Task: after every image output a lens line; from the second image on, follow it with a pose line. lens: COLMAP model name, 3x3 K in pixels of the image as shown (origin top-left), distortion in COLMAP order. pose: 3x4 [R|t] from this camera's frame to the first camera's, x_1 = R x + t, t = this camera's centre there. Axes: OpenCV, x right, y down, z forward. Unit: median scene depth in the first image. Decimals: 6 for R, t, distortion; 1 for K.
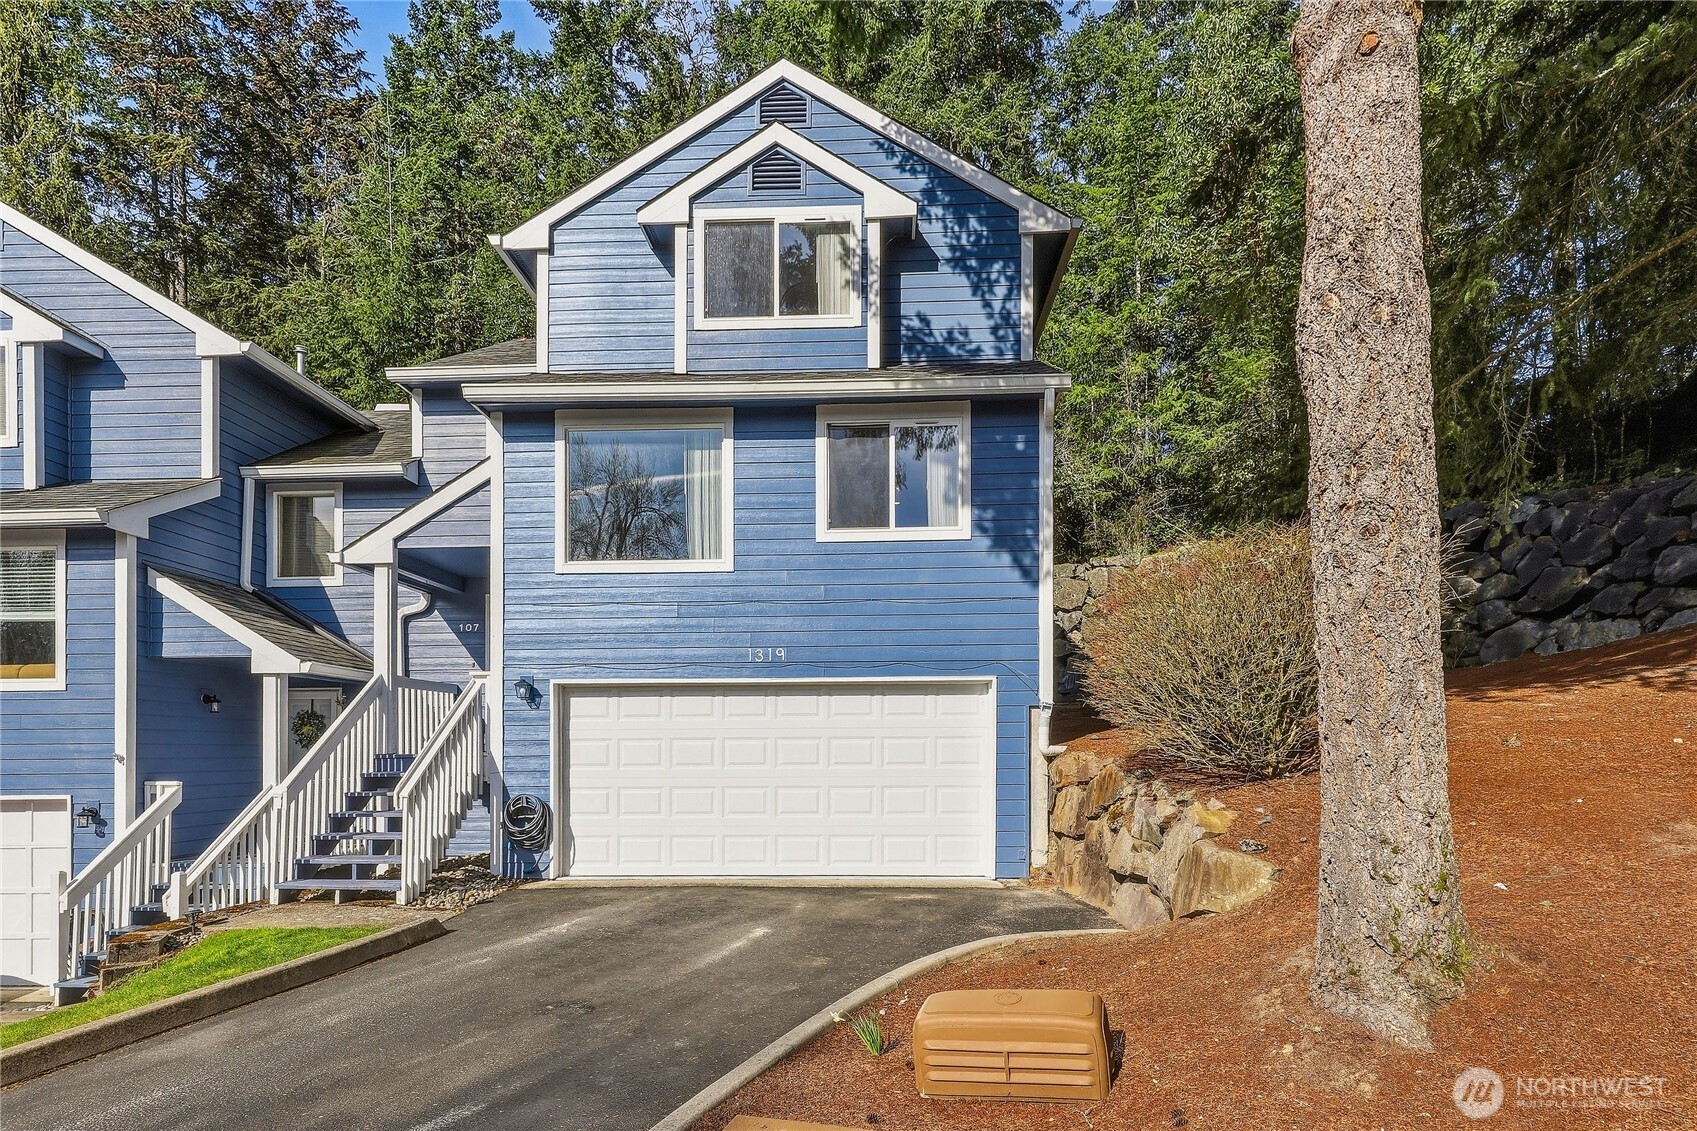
lens RADIAL K [[838.3, 0, 895.3], [0, 838.3, 748.5], [0, 0, 1]] dist [-0.009044, 0.000000]
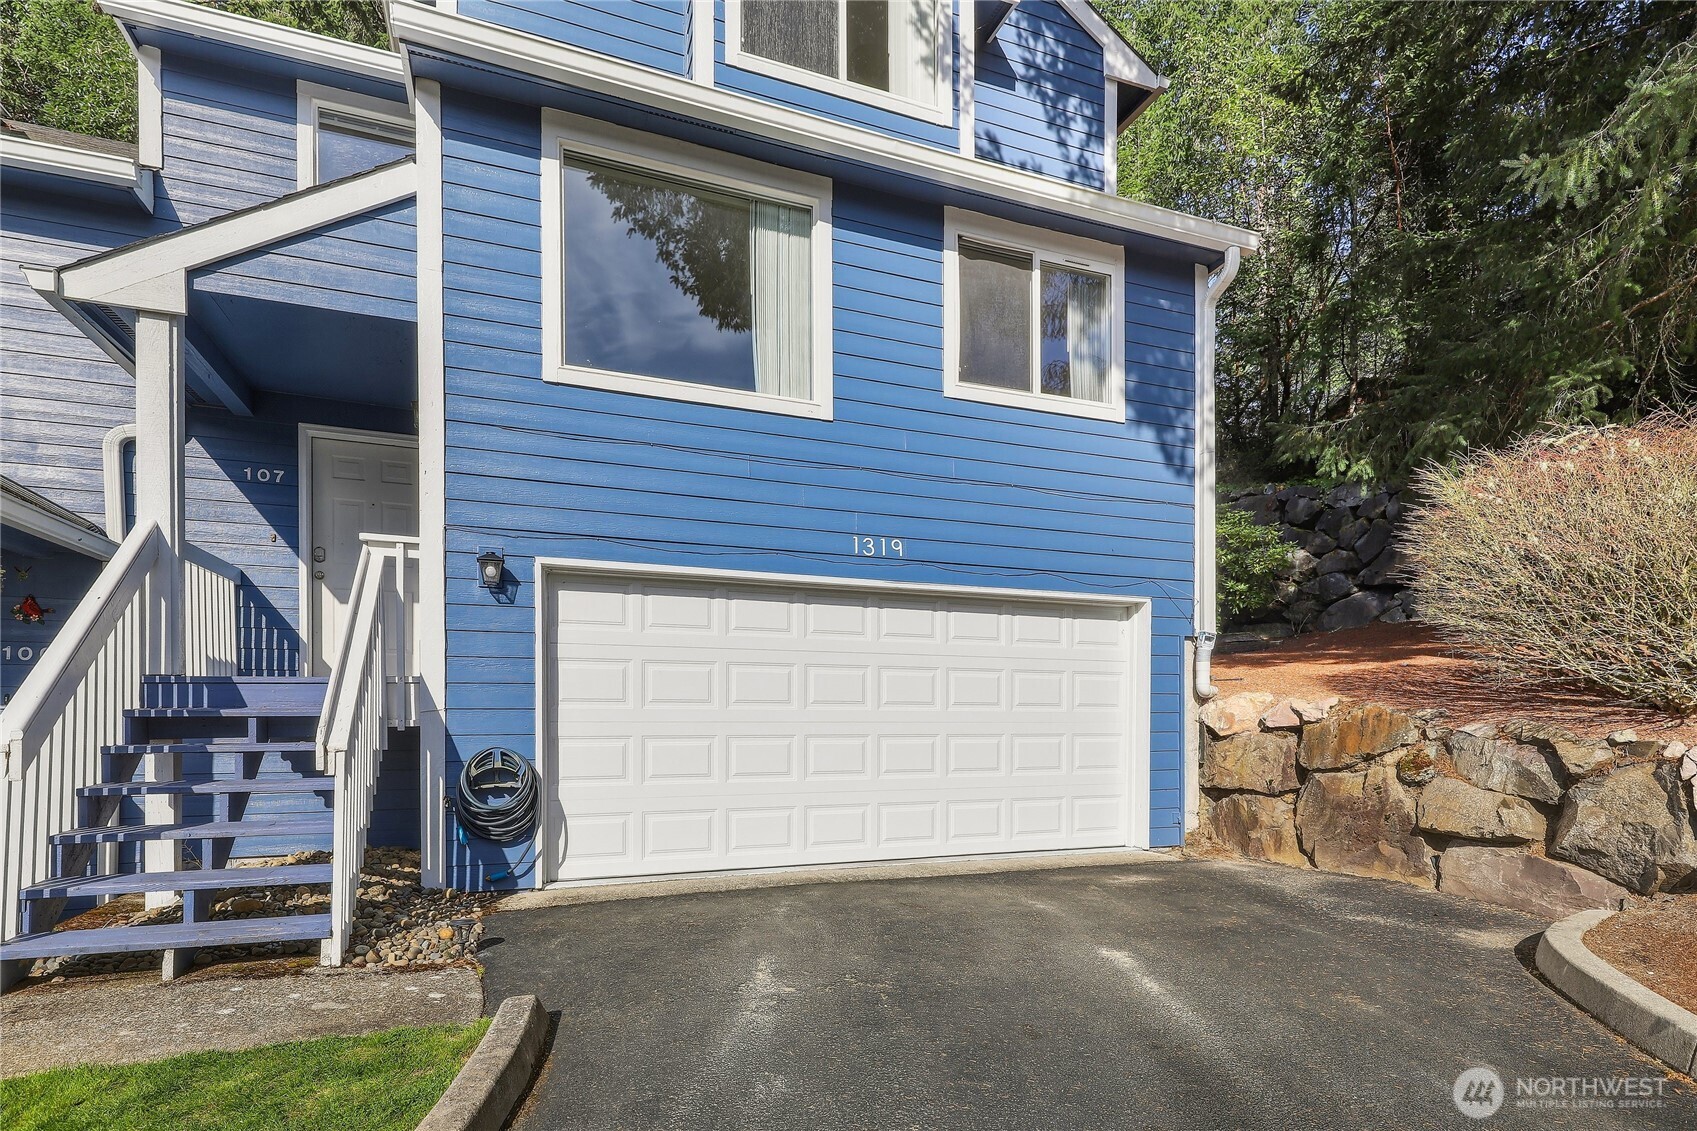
lens RADIAL K [[793.4, 0, 835.7], [0, 793.4, 726.2], [0, 0, 1]] dist [0.009611, -0.002055]
pose [[0.927228, 0.005976, 0.374448, -0.408967], [-0.010295, 0.999902, 0.009537, 0.030341], [-0.374355, -0.012698, 0.927199, 0.373050]]
